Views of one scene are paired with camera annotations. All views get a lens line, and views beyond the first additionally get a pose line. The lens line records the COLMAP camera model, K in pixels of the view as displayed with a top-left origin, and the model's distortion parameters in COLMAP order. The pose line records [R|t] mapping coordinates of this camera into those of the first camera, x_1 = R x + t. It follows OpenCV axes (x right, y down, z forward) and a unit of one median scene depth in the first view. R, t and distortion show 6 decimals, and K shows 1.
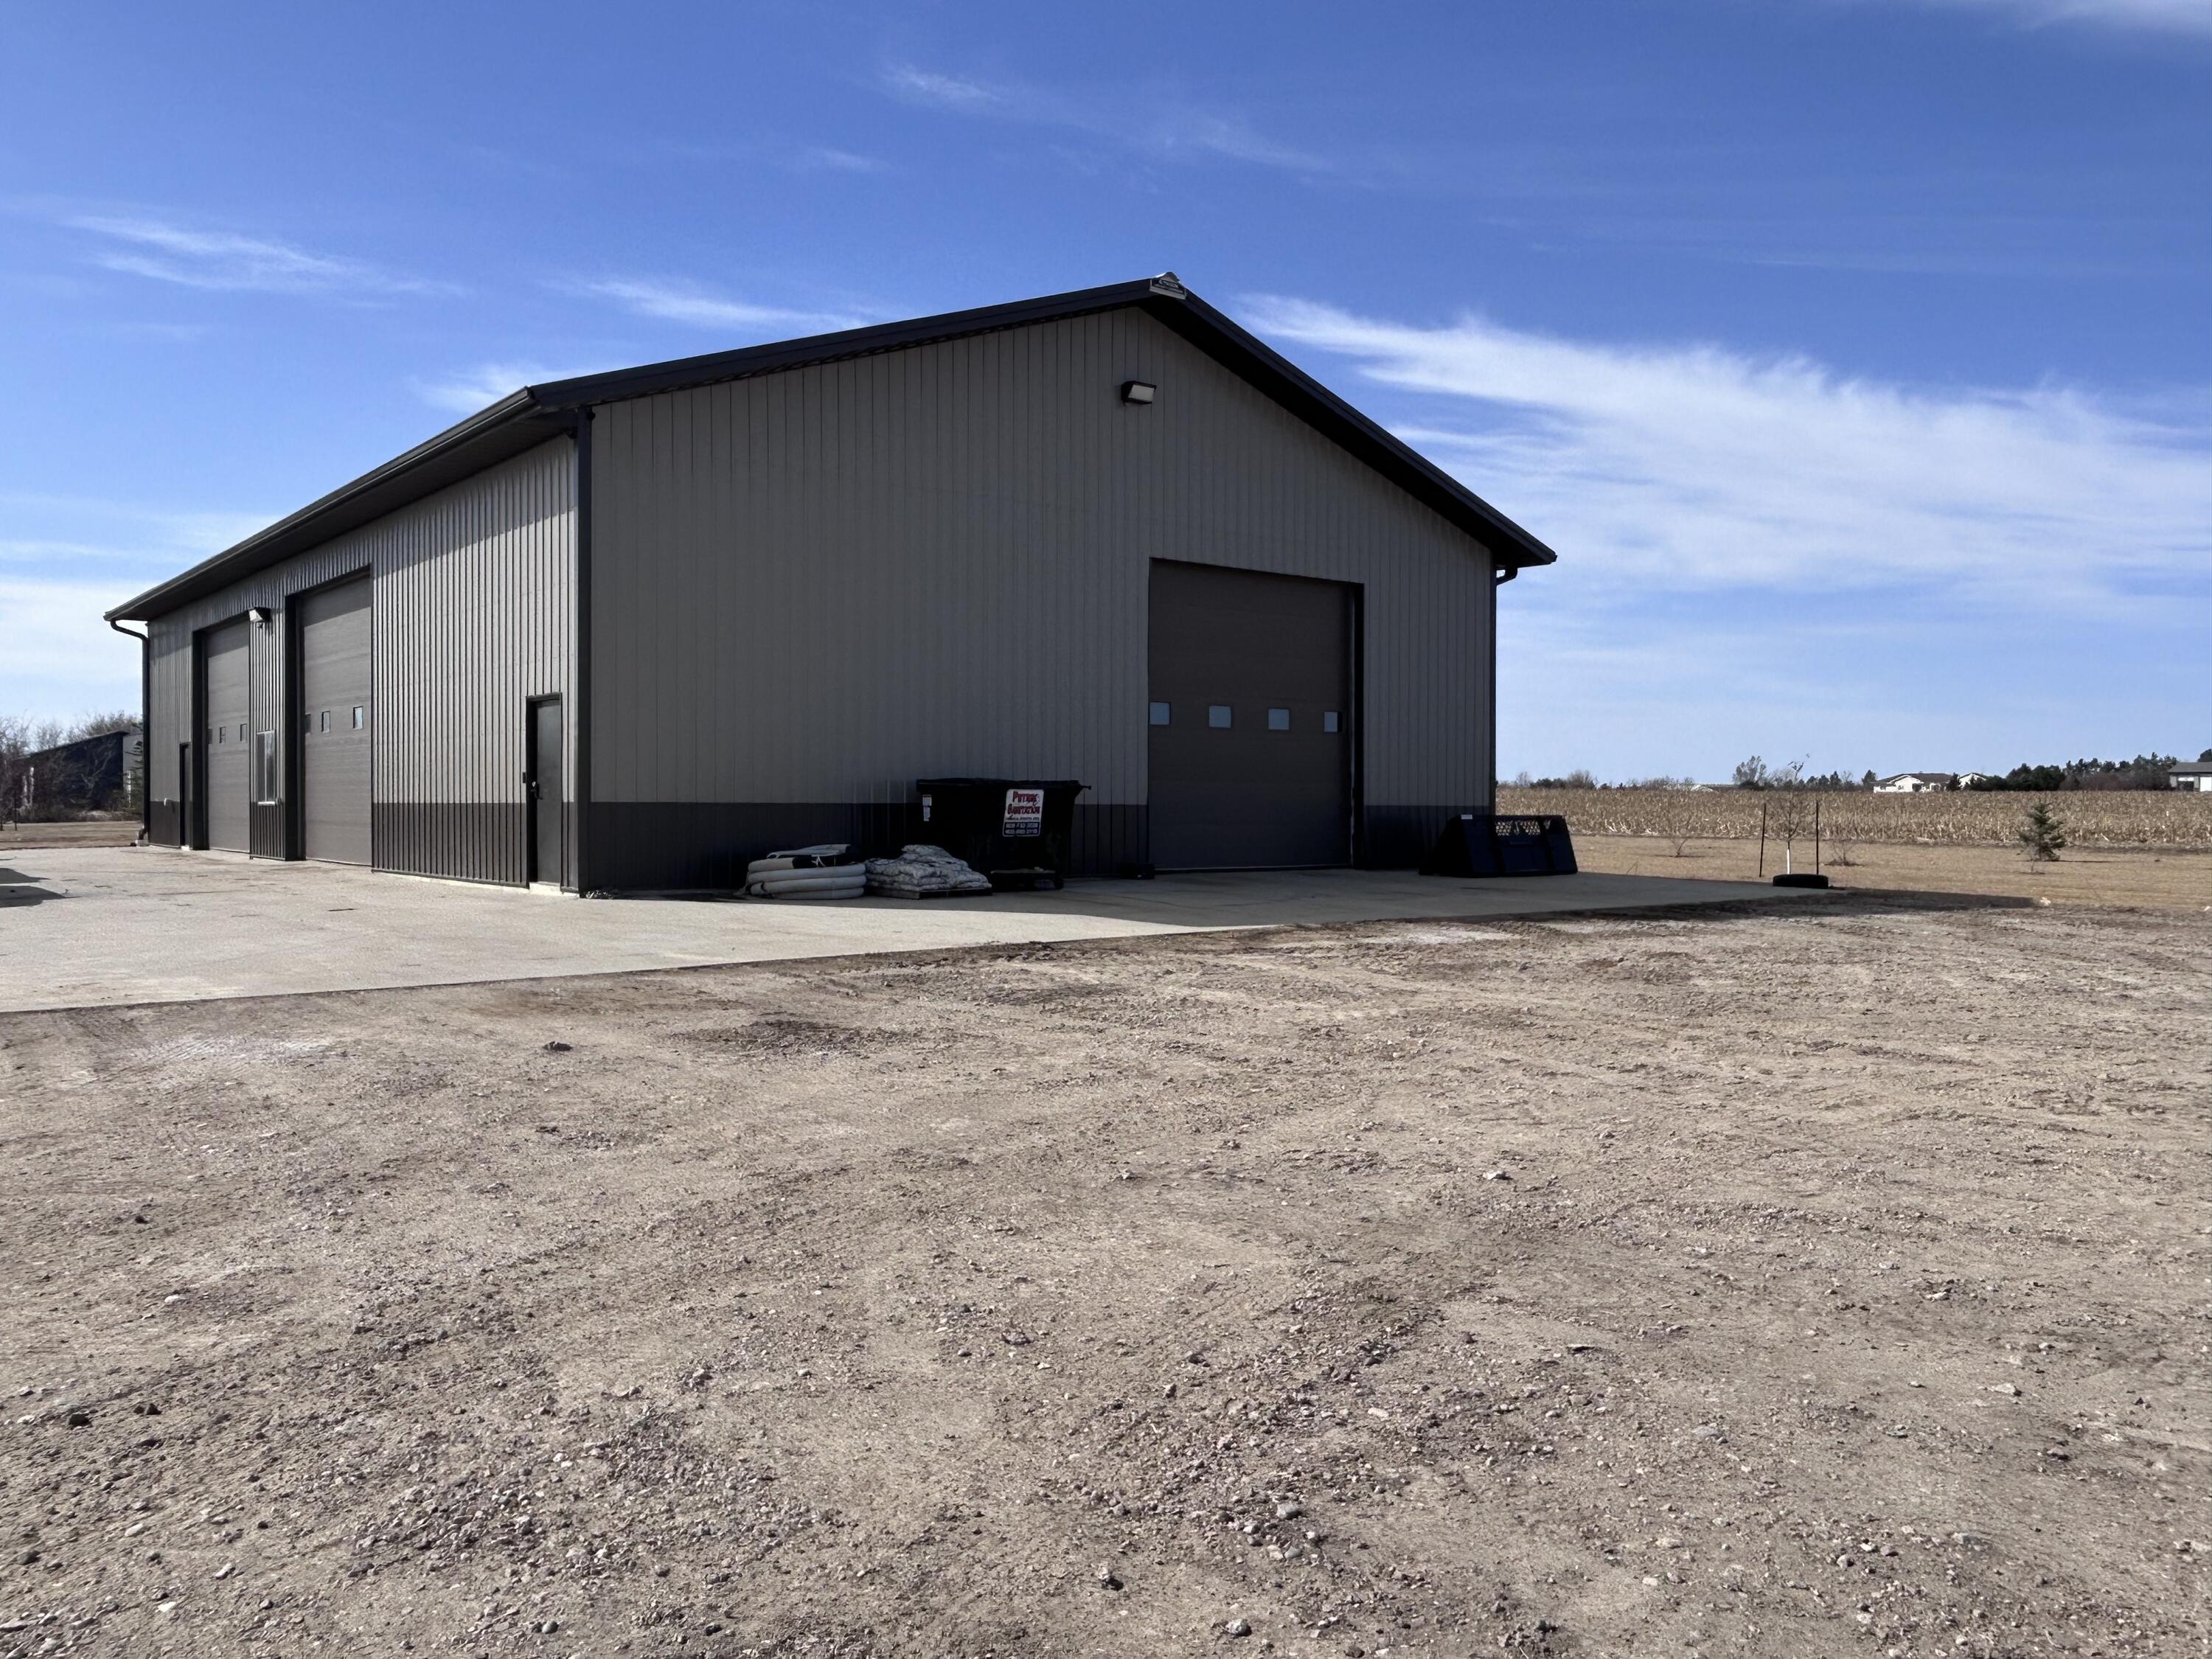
lens RADIAL K [[1625.7, 0, 1110.7], [0, 1625.7, 825.3], [0, 0, 1]] dist [0.046226, 0.002088]
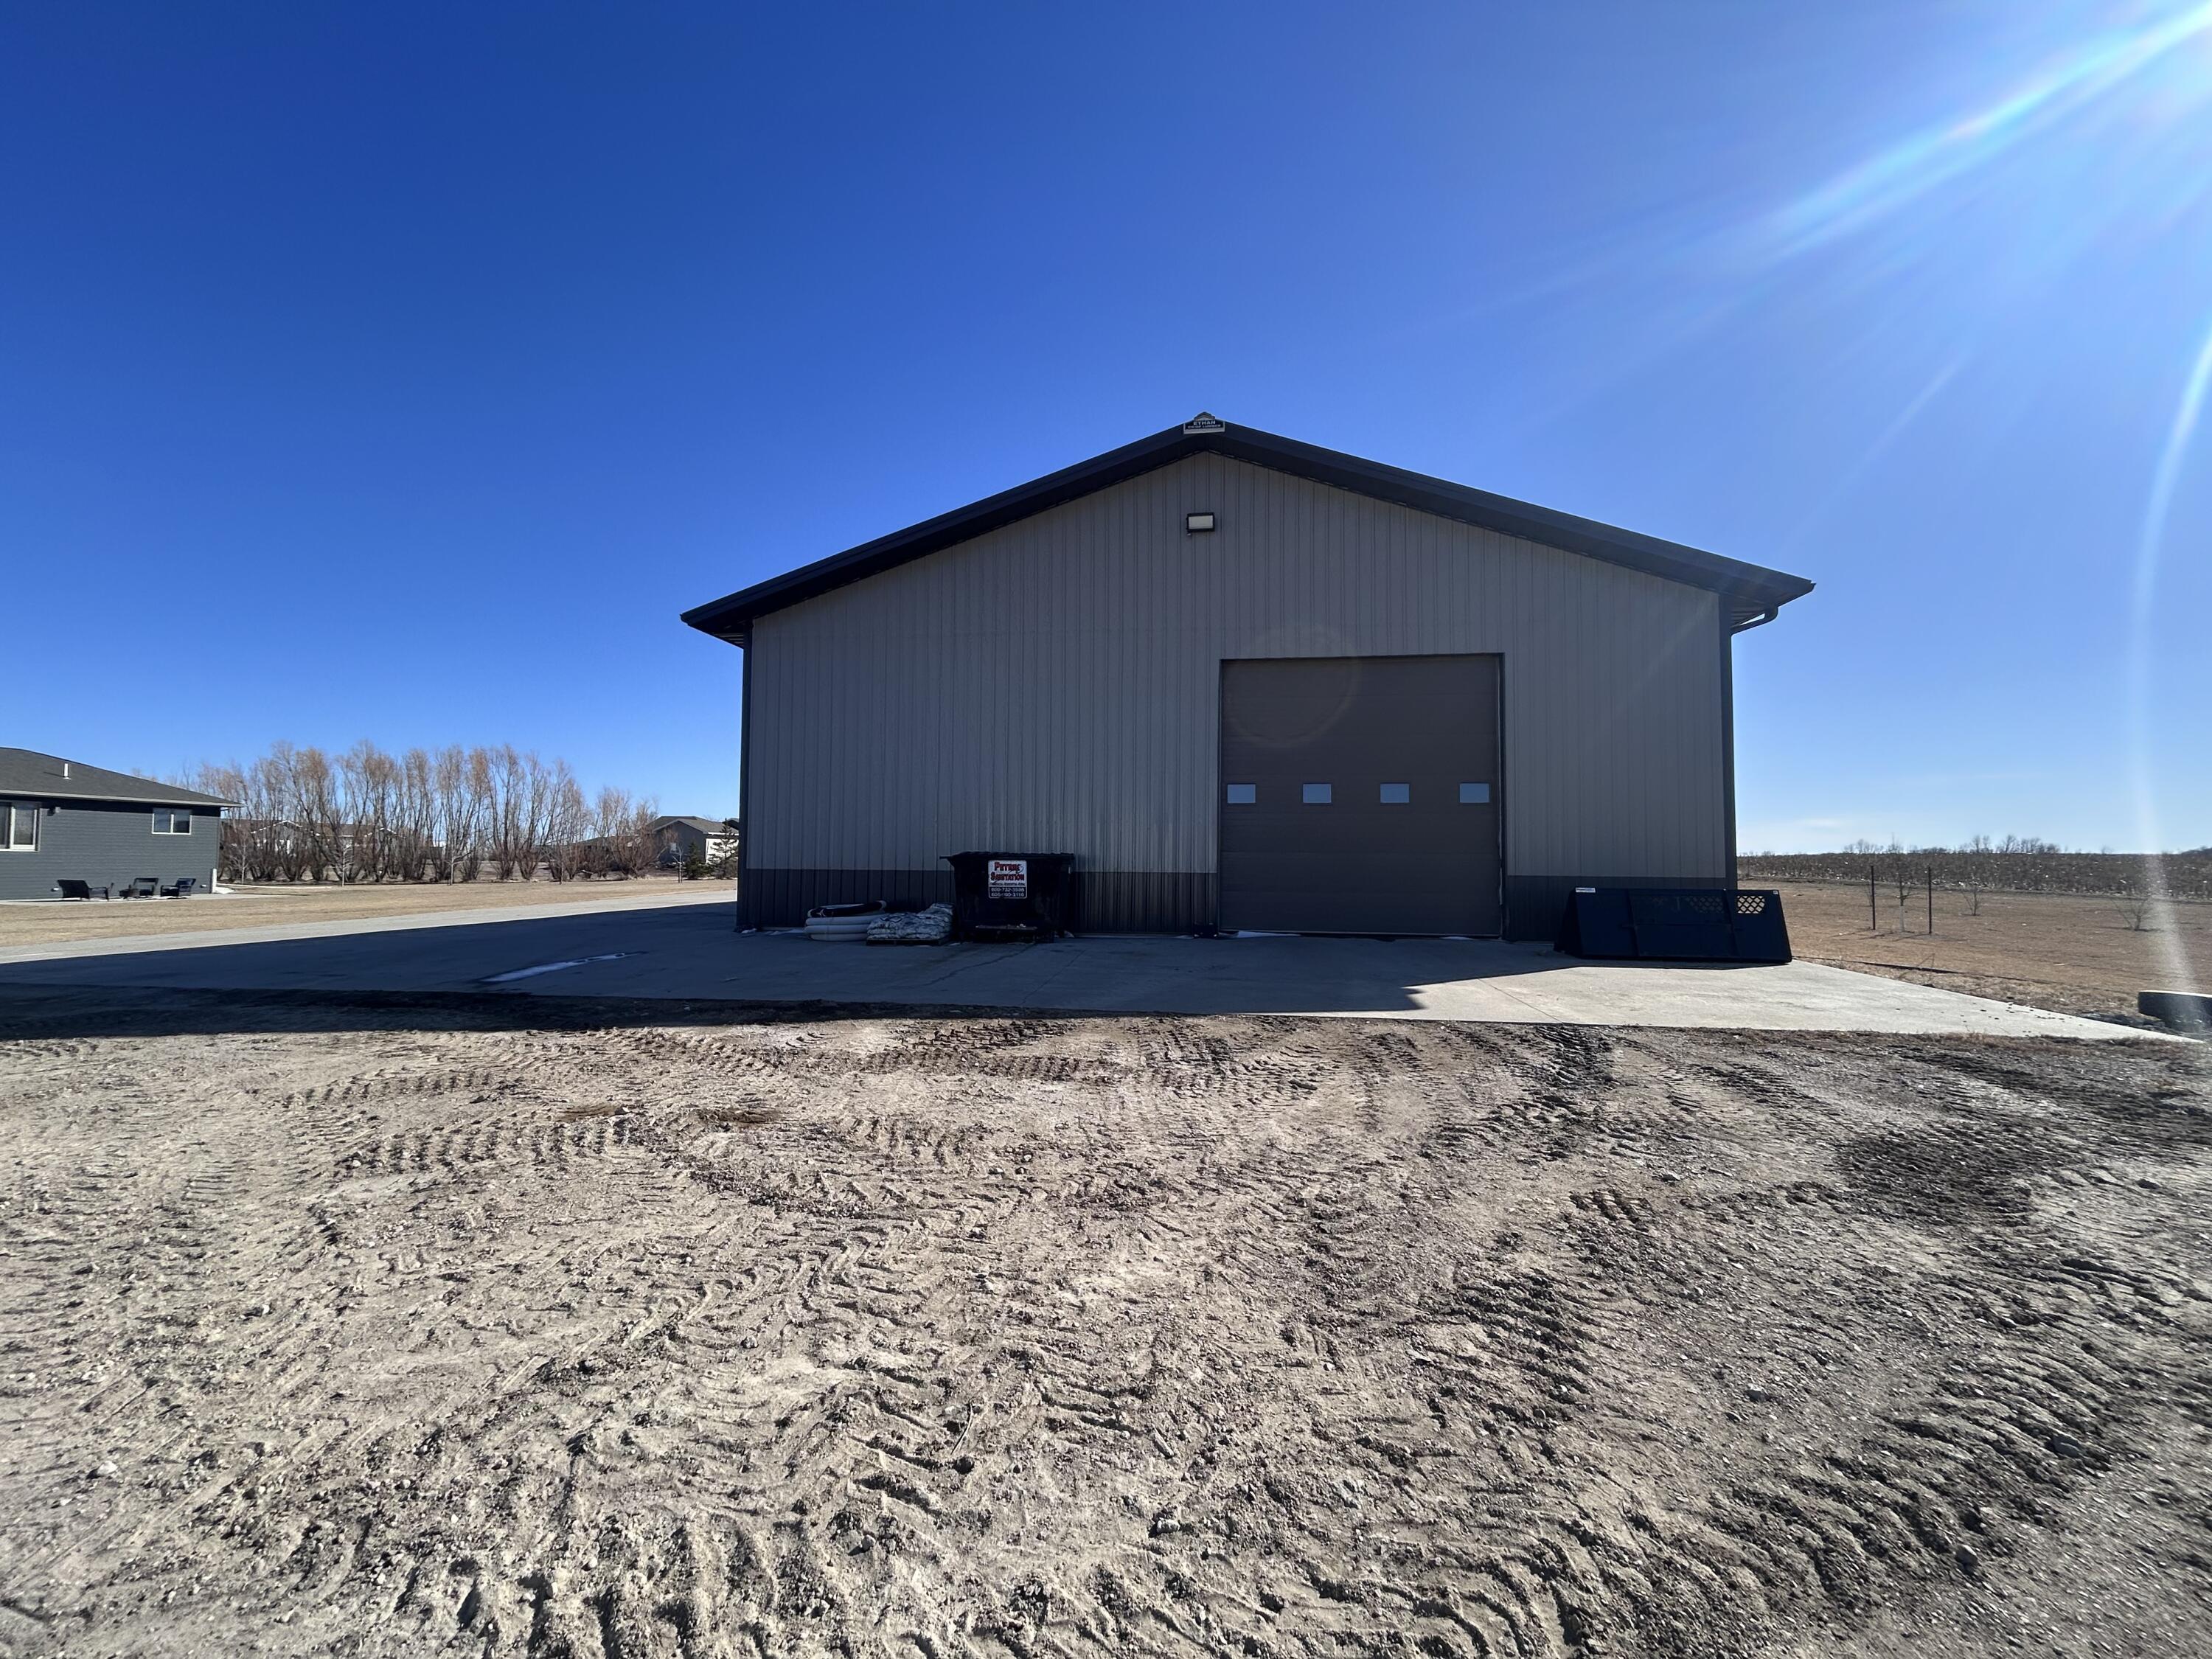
lens RADIAL K [[903.6, 0, 1101.1], [0, 903.6, 820.8], [0, 0, 1]] dist [0.003532, -0.000247]
pose [[0.693053, -0.025634, -0.720431, 0.397435], [-0.014138, 0.998692, -0.049136, -0.015884], [0.720748, 0.044239, 0.691784, 0.467285]]
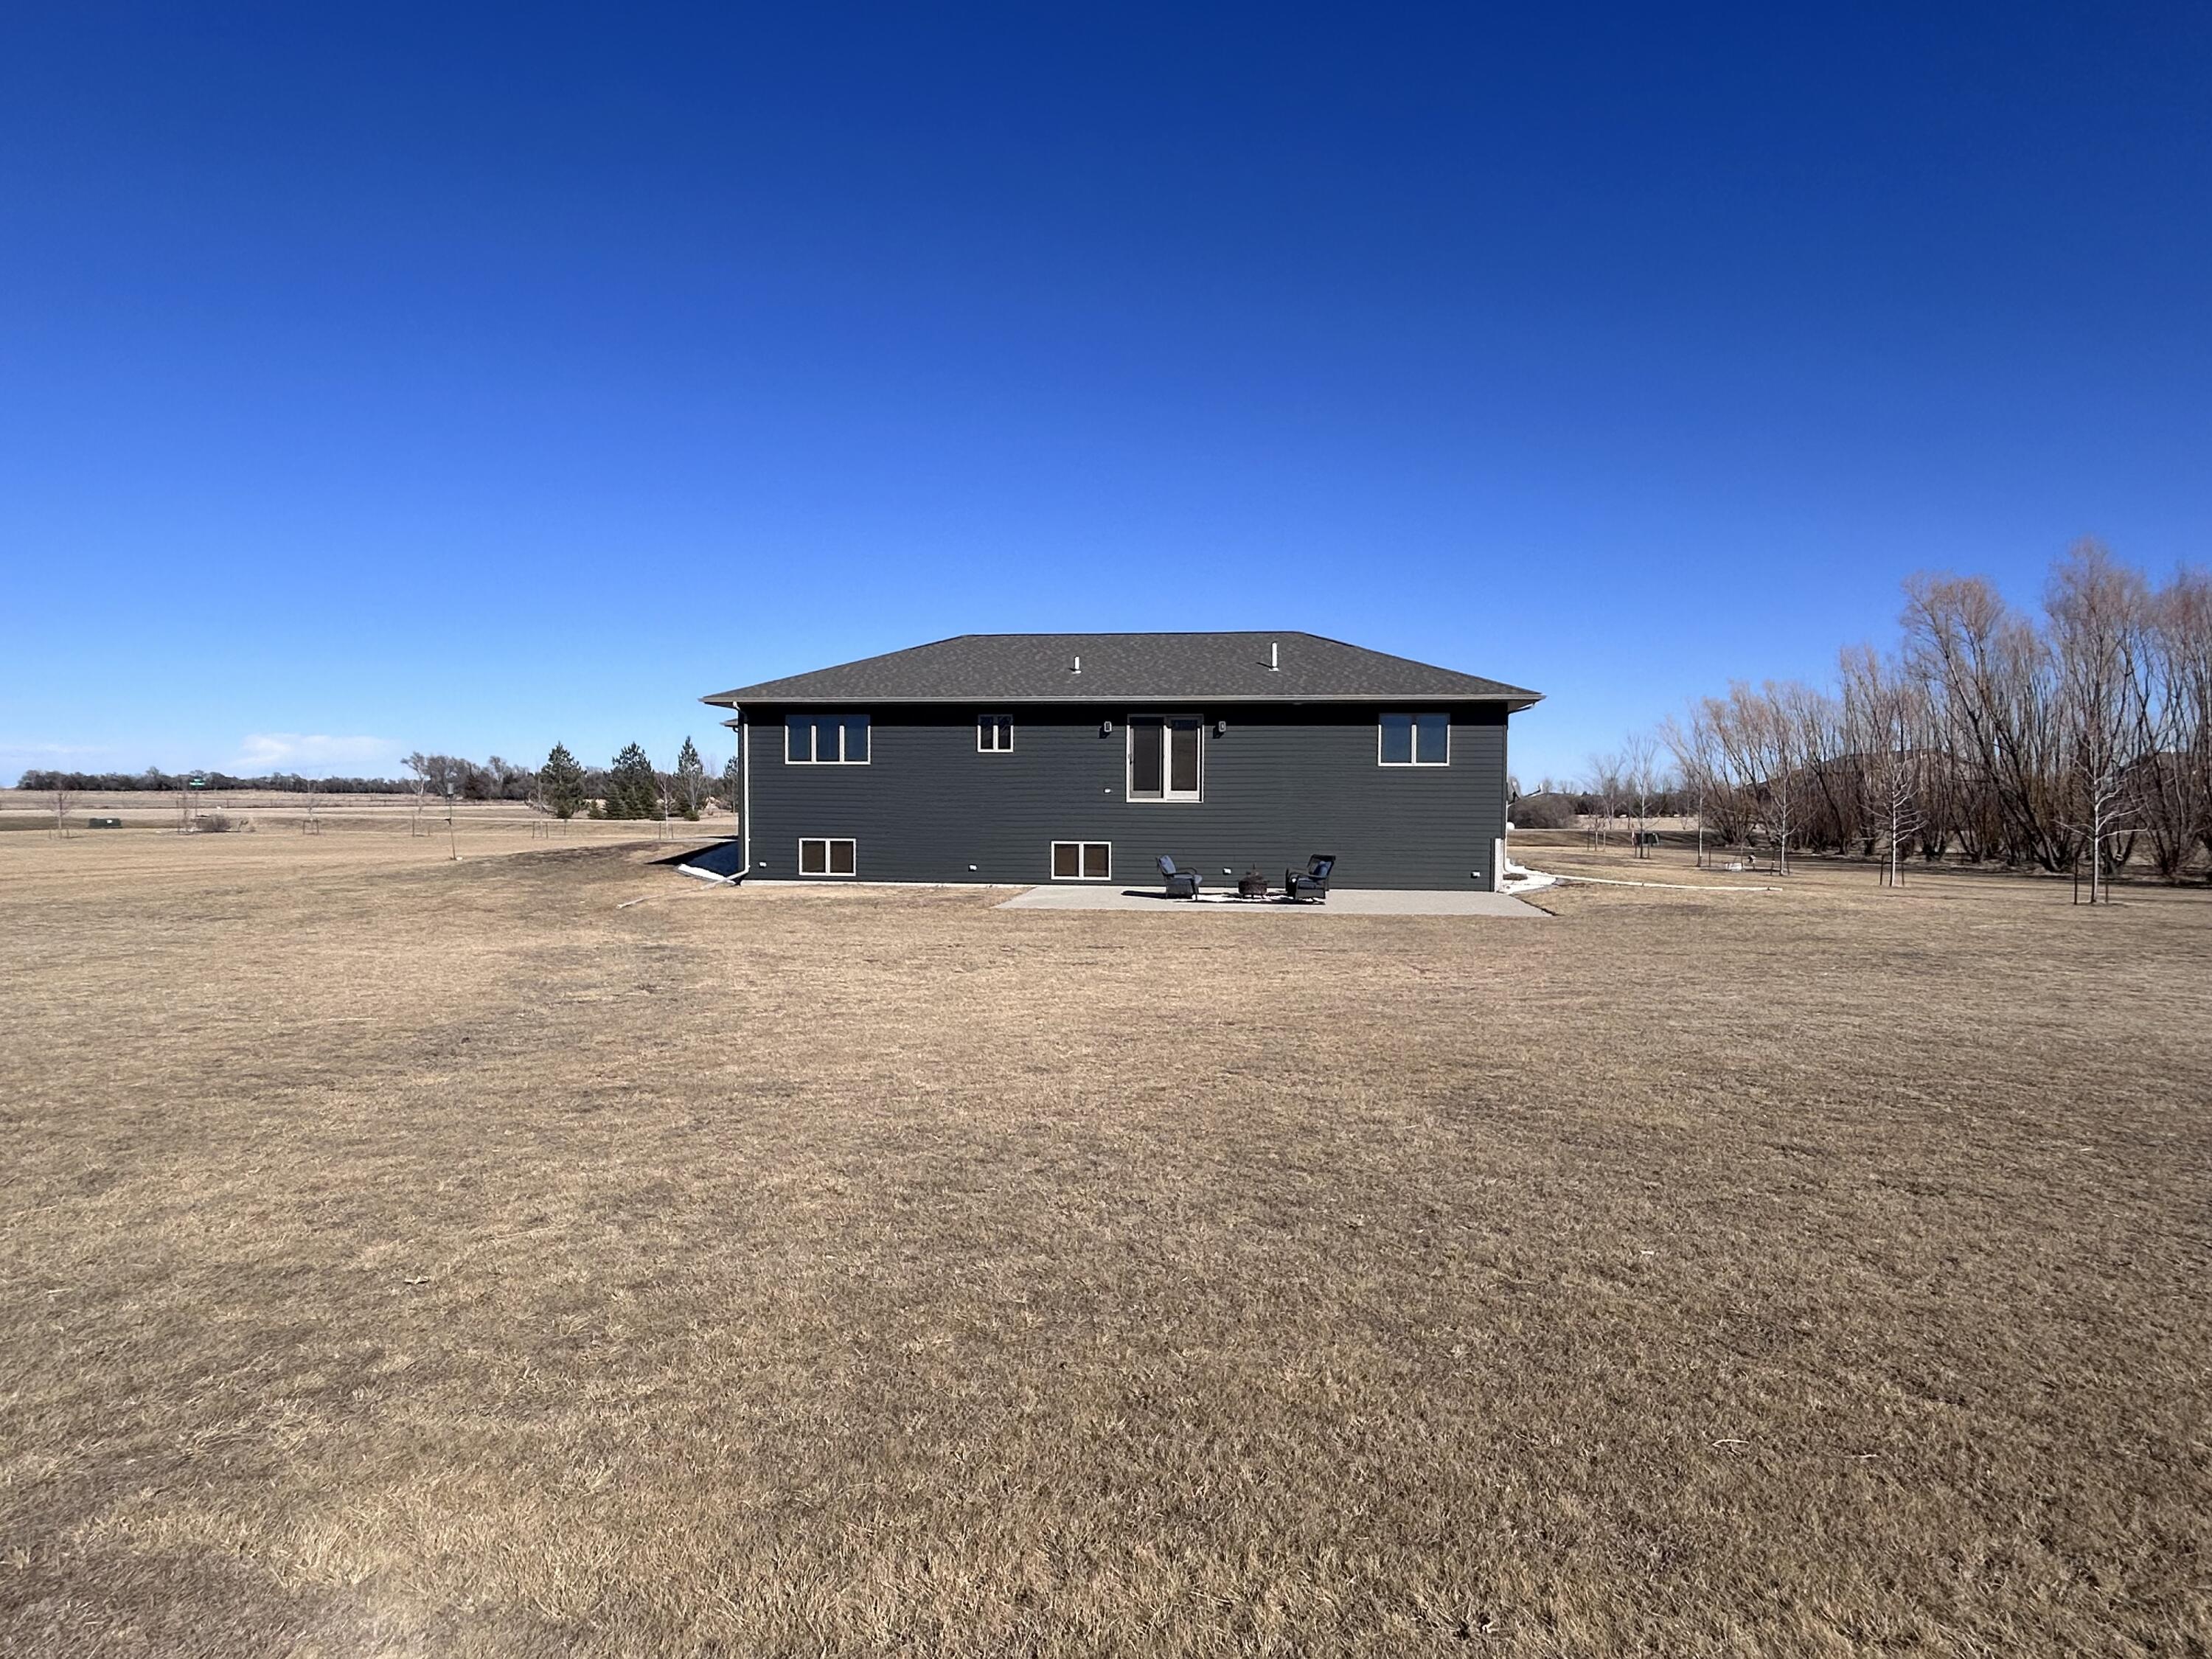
lens RADIAL K [[1212.1, 0, 1116.5], [0, 1212.1, 845.3], [0, 0, 1]] dist [-0.007662, 0.003826]
pose [[-0.716558, 0.014254, -0.697381, -1.243533], [-0.013770, 0.999307, 0.034575, -0.012014], [0.697391, 0.034378, -0.715866, 1.045389]]
